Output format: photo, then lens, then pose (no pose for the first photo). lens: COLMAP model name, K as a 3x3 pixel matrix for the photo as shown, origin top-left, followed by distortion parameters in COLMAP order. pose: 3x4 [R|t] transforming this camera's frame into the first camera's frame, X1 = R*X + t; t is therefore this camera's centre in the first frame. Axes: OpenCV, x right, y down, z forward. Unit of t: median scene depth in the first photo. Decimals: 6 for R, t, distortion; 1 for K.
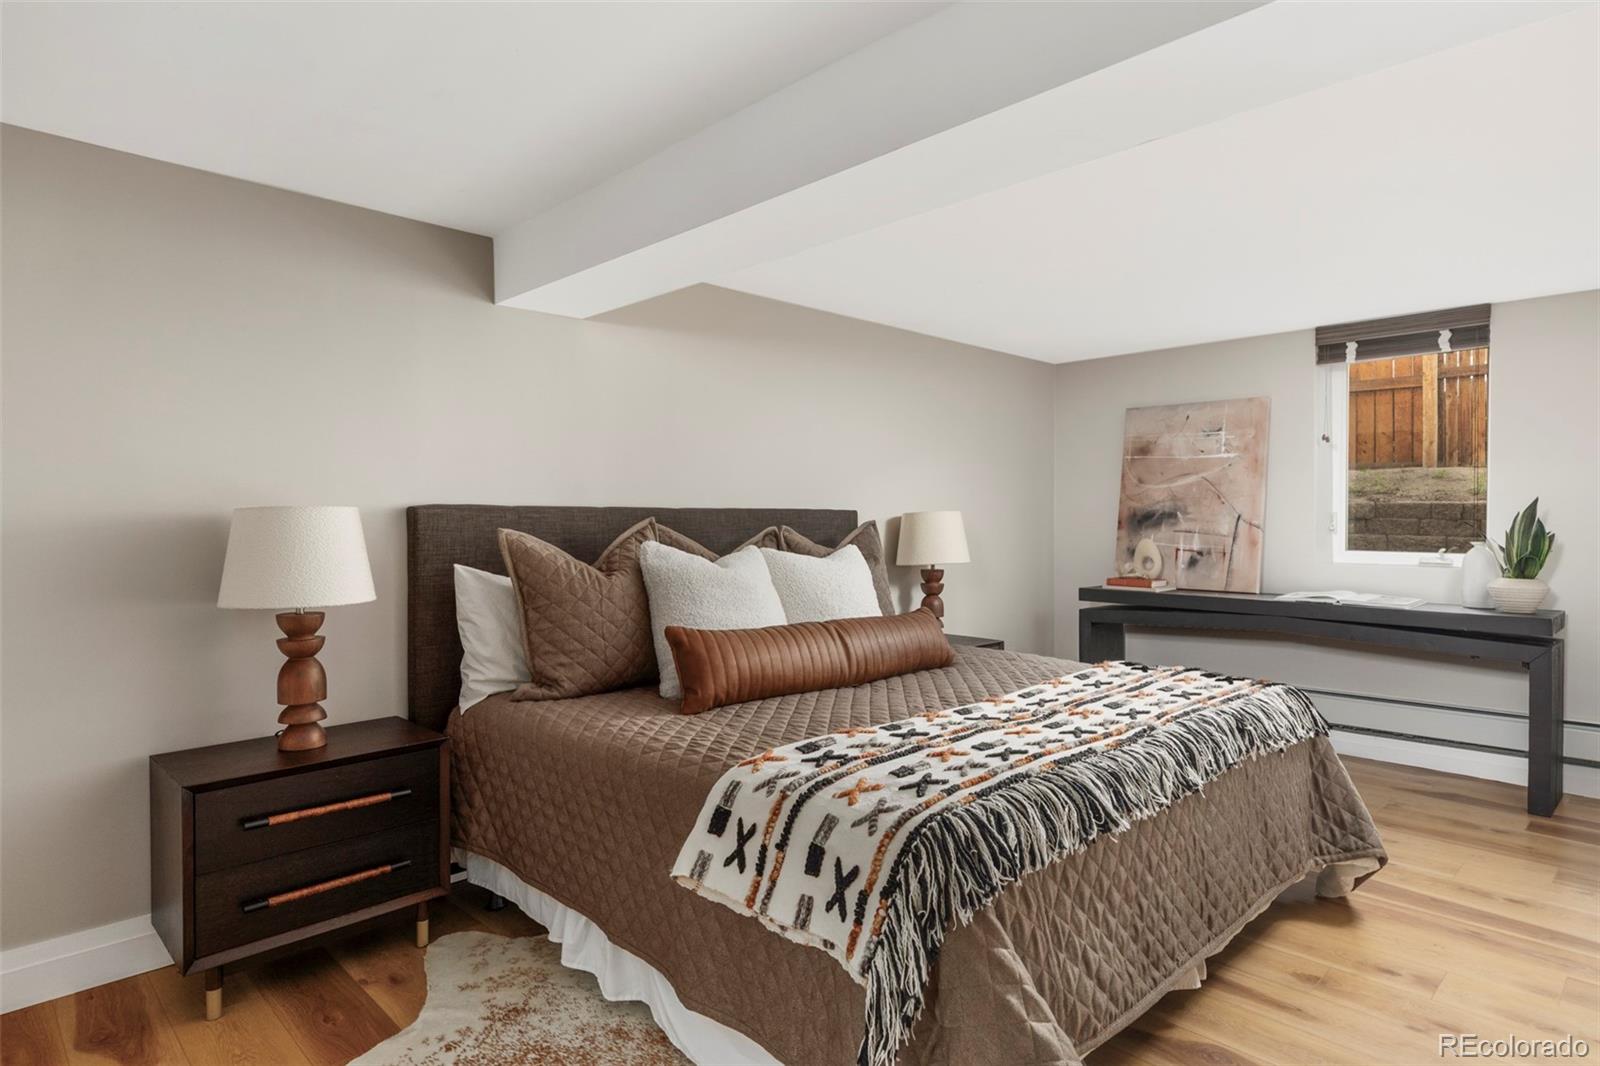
lens RADIAL K [[877.0, 0, 800.0], [0, 877.0, 533.0], [0, 0, 1]] dist [0.007469, 0.000754]
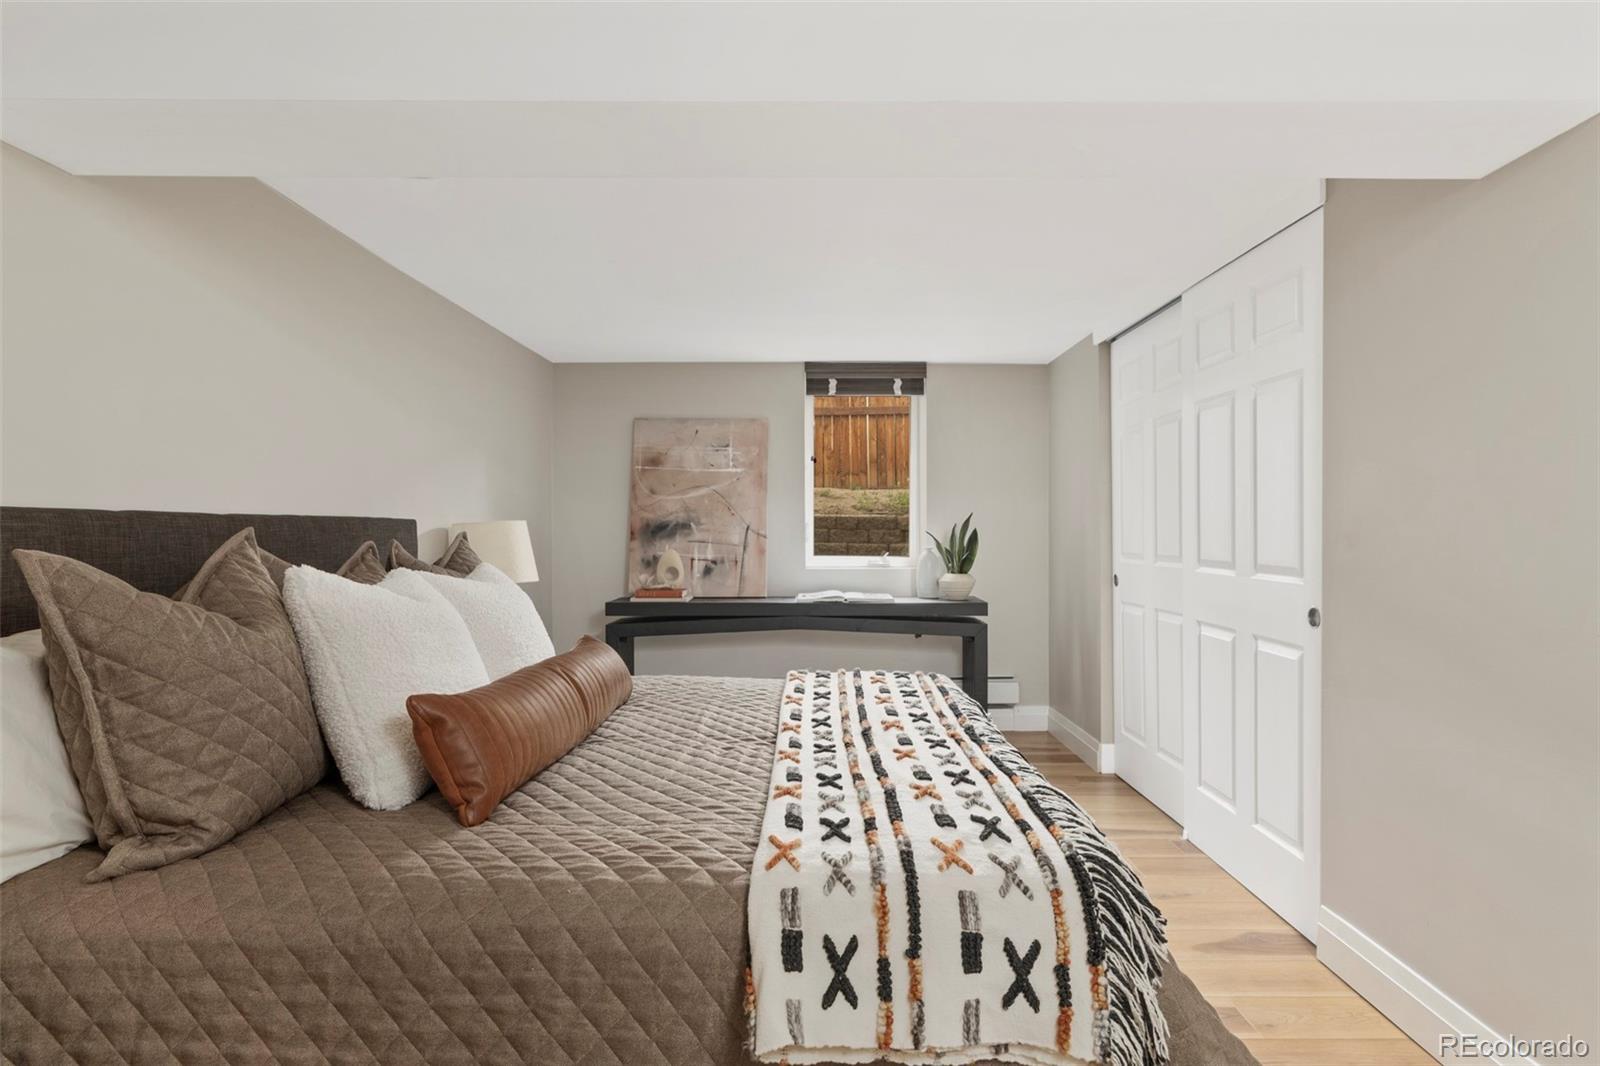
lens RADIAL K [[888.7, 0, 800.0], [0, 888.7, 533.0], [0, 0, 1]] dist [-0.000950, 0.000654]
pose [[0.697479, -0.005197, 0.716586, -0.240702], [0.014111, 0.999879, -0.006483, -0.003540], [-0.716466, 0.014634, 0.697469, 0.191552]]
